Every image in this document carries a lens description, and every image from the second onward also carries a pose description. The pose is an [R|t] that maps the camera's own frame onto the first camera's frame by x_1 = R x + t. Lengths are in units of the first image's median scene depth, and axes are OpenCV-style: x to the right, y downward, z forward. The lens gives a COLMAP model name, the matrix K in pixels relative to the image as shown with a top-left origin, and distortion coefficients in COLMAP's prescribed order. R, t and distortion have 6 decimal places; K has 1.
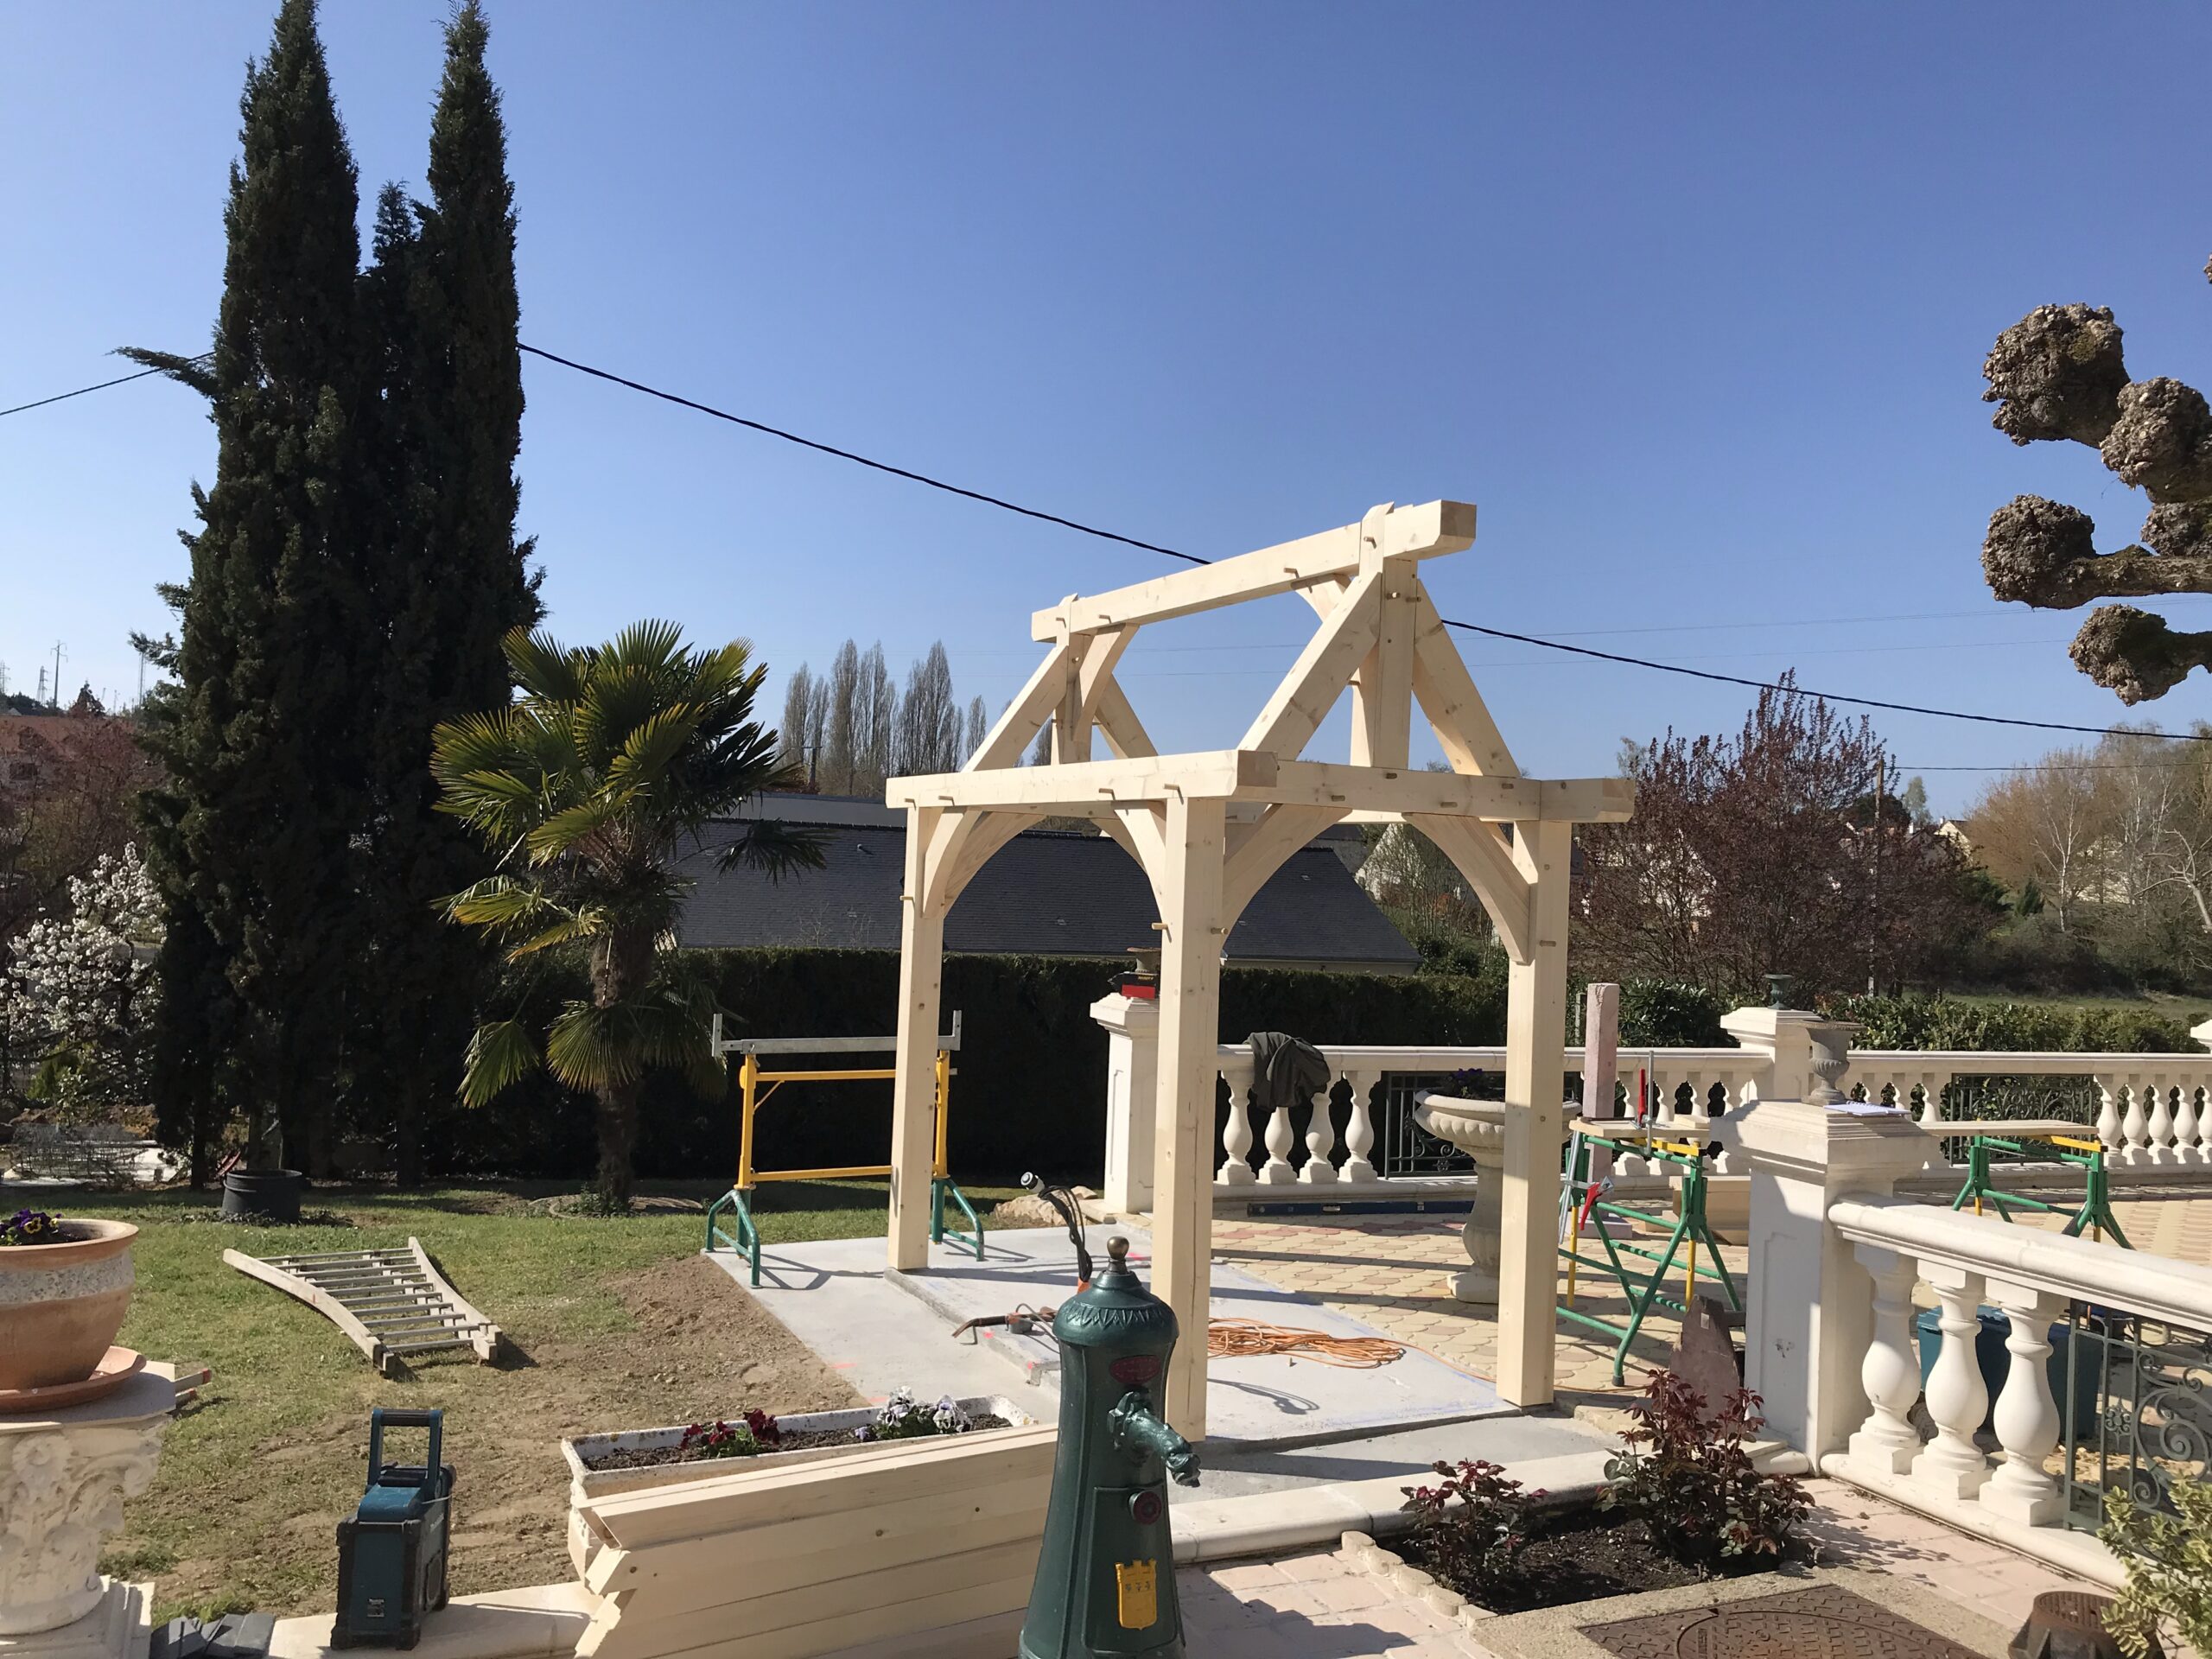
lens RADIAL K [[1812.6, 0, 1106.0], [0, 1812.6, 829.5], [0, 0, 1]] dist [0.055432, -0.002587]
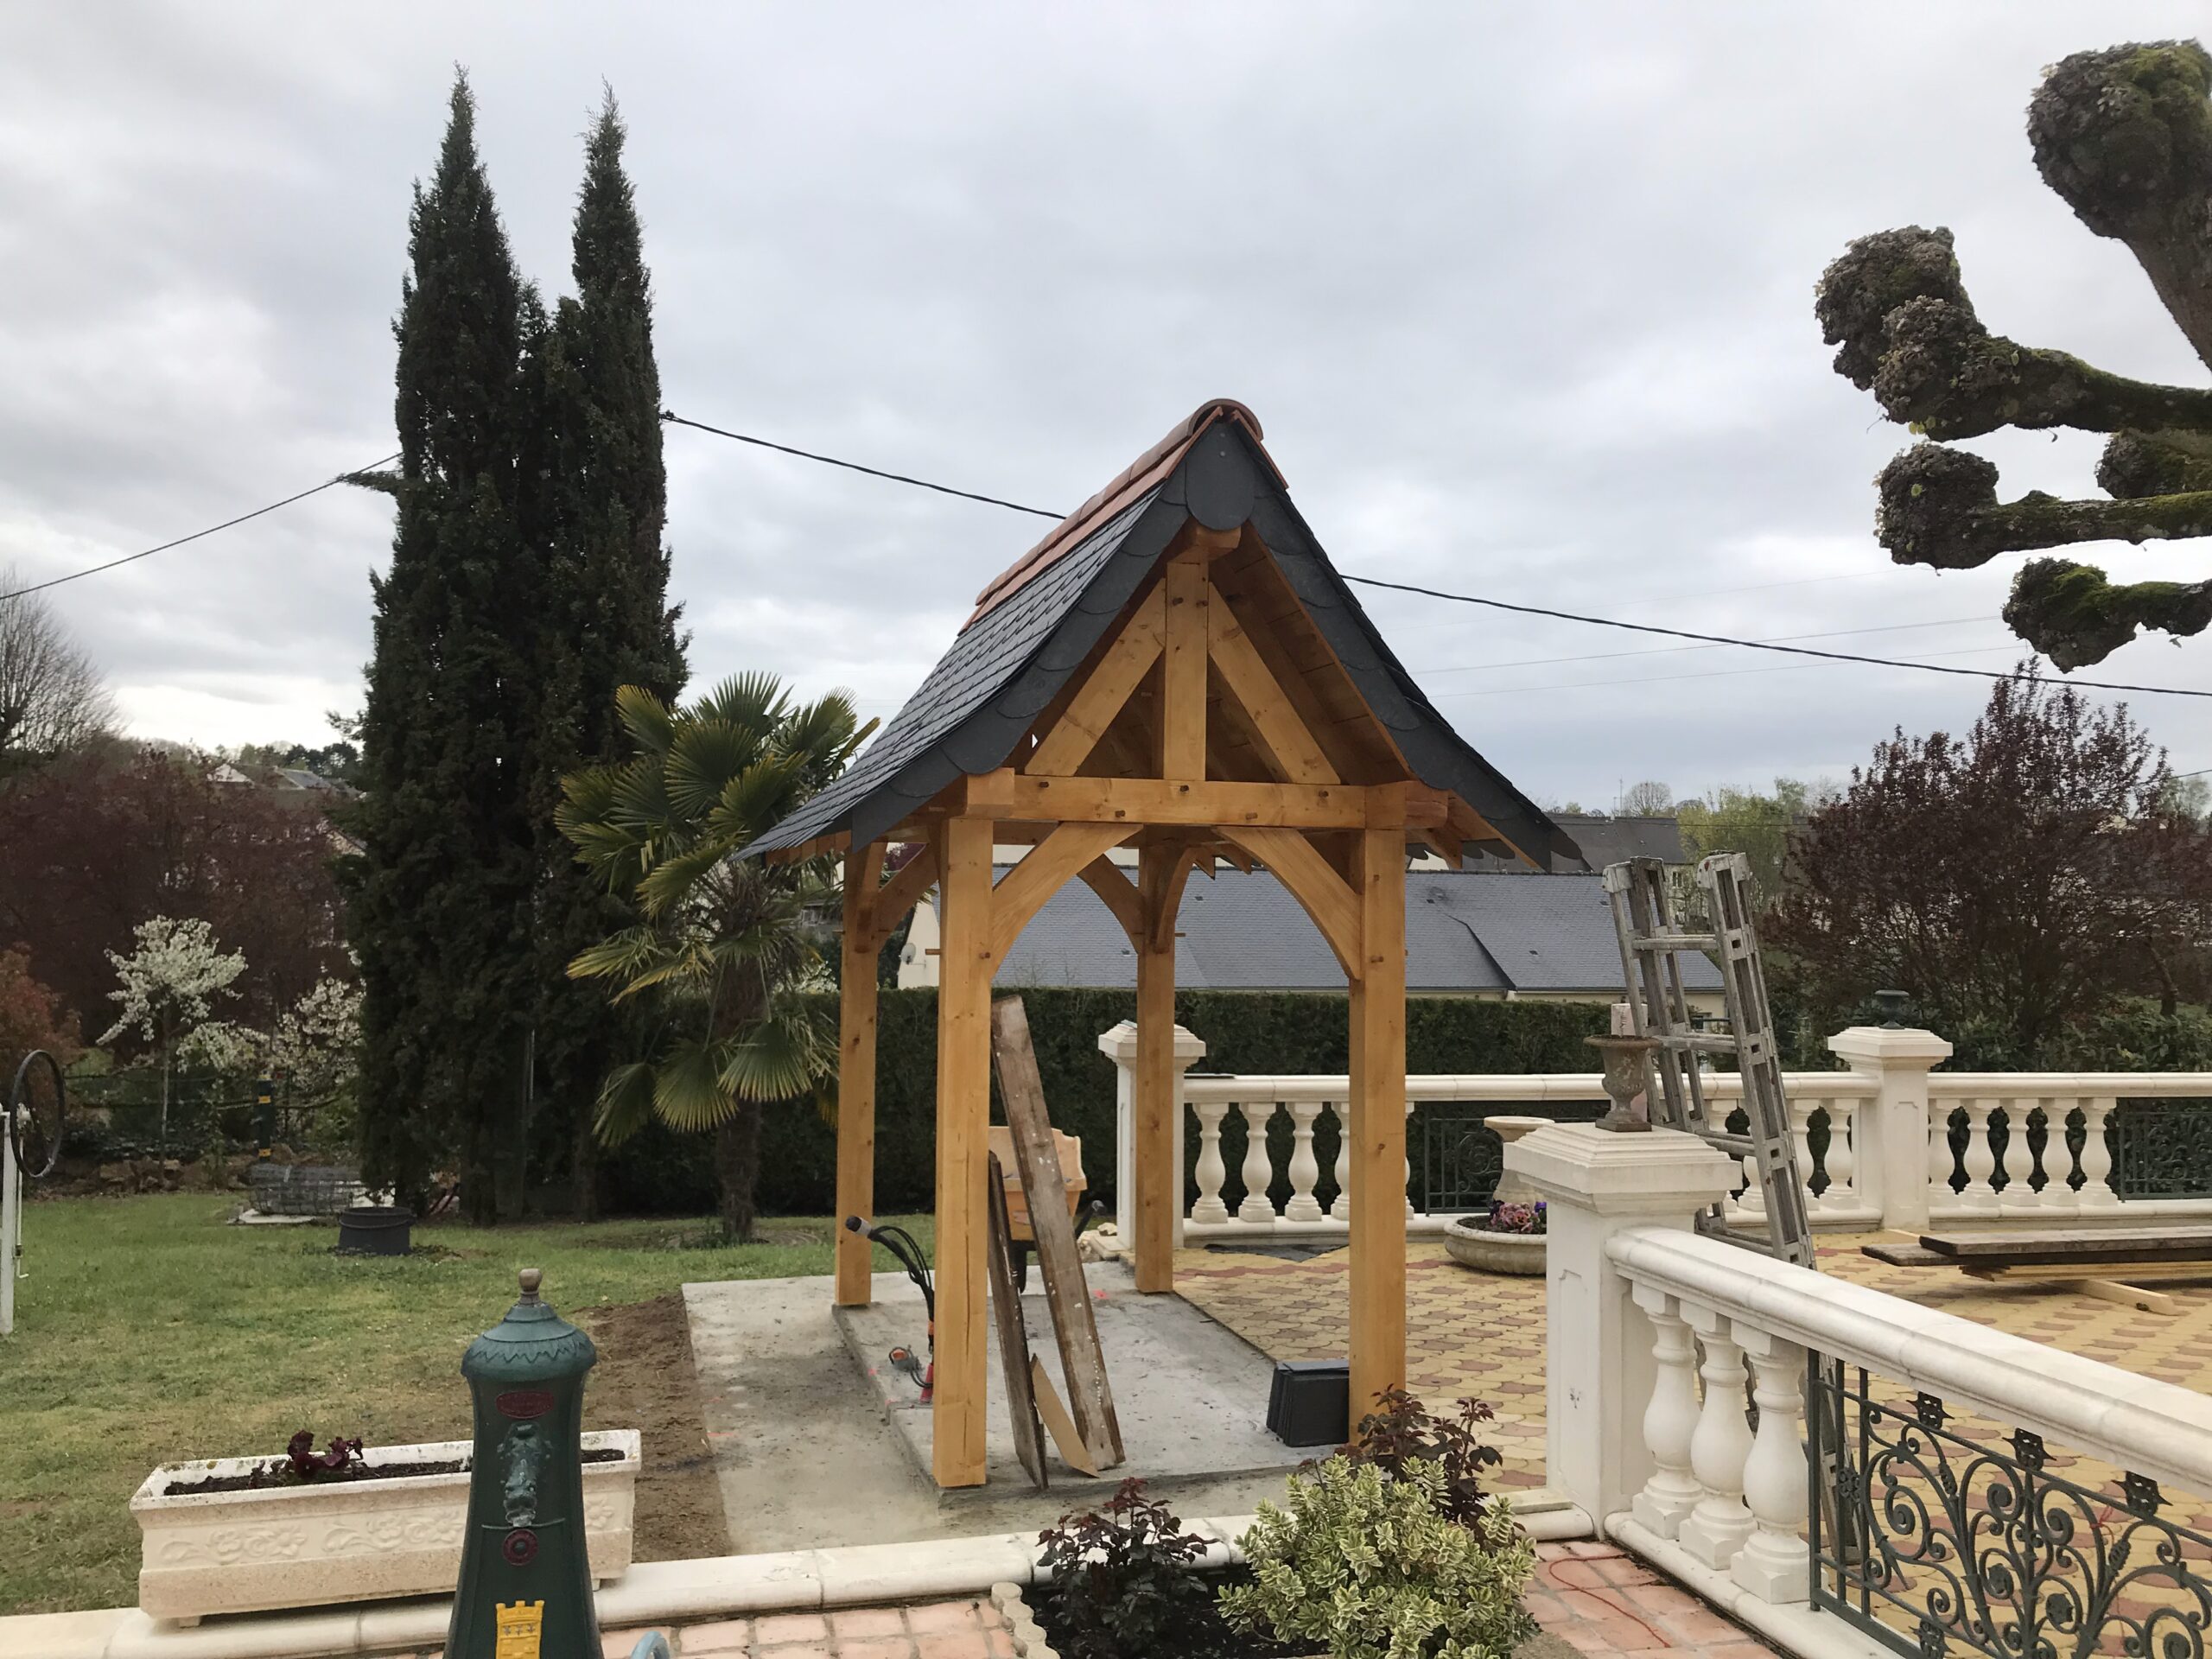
lens RADIAL K [[1794.6, 0, 1106.0], [0, 1794.6, 829.5], [0, 0, 1]] dist [0.062207, 0.000563]
pose [[0.982478, -0.039248, -0.182199, 0.136071], [0.035455, 0.999082, -0.024030, 0.006402], [0.182975, 0.017149, 0.982968, 0.030787]]
